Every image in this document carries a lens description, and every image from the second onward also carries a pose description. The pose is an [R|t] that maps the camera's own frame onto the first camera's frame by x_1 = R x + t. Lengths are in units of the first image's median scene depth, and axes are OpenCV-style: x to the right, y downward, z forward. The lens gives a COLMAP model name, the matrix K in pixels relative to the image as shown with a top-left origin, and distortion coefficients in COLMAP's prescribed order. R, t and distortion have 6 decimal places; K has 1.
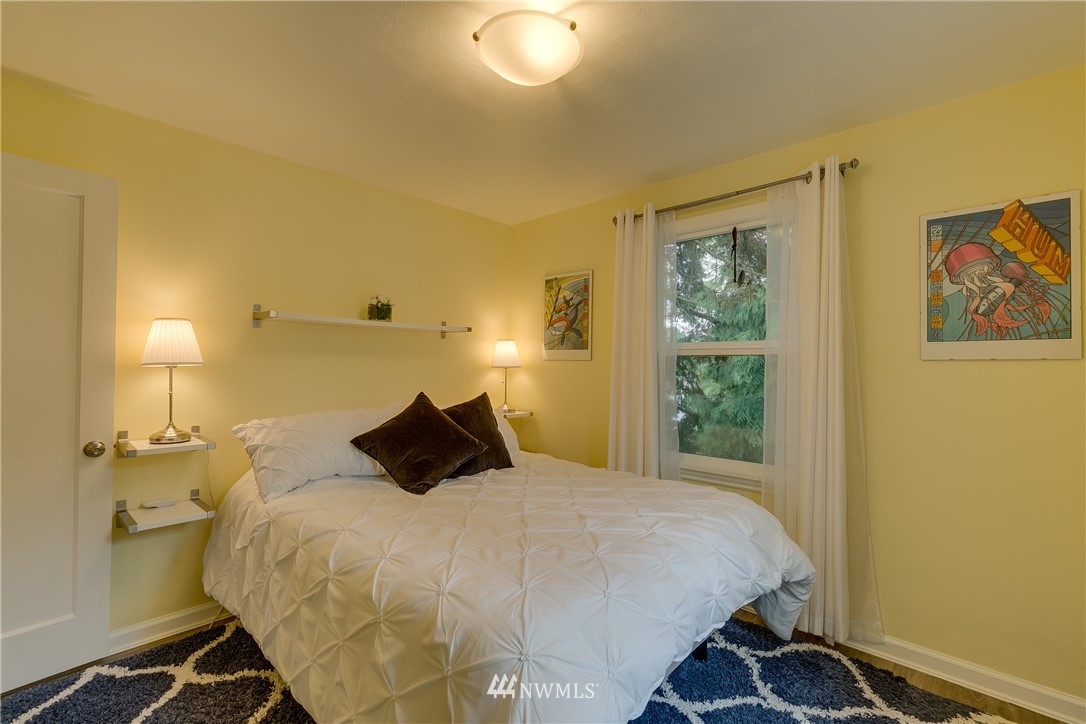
lens RADIAL K [[485.7, 0, 545.4], [0, 485.7, 362.9], [0, 0, 1]] dist [-0.003177, 0.001705]
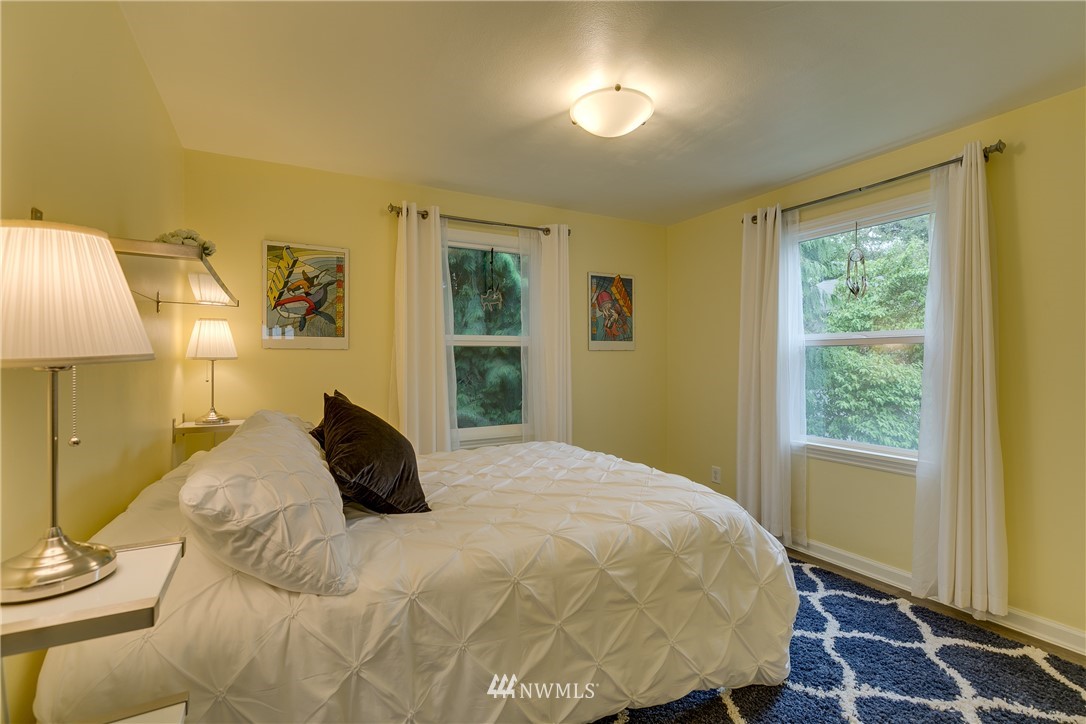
lens RADIAL K [[485.7, 0, 546.5], [0, 485.7, 356.9], [0, 0, 1]] dist [-0.003177, 0.001705]
pose [[0.313091, -0.008137, 0.949688, -0.648791], [0.001780, 0.999967, 0.007981, 0.001999], [-0.949722, -0.000809, 0.313095, 0.366429]]
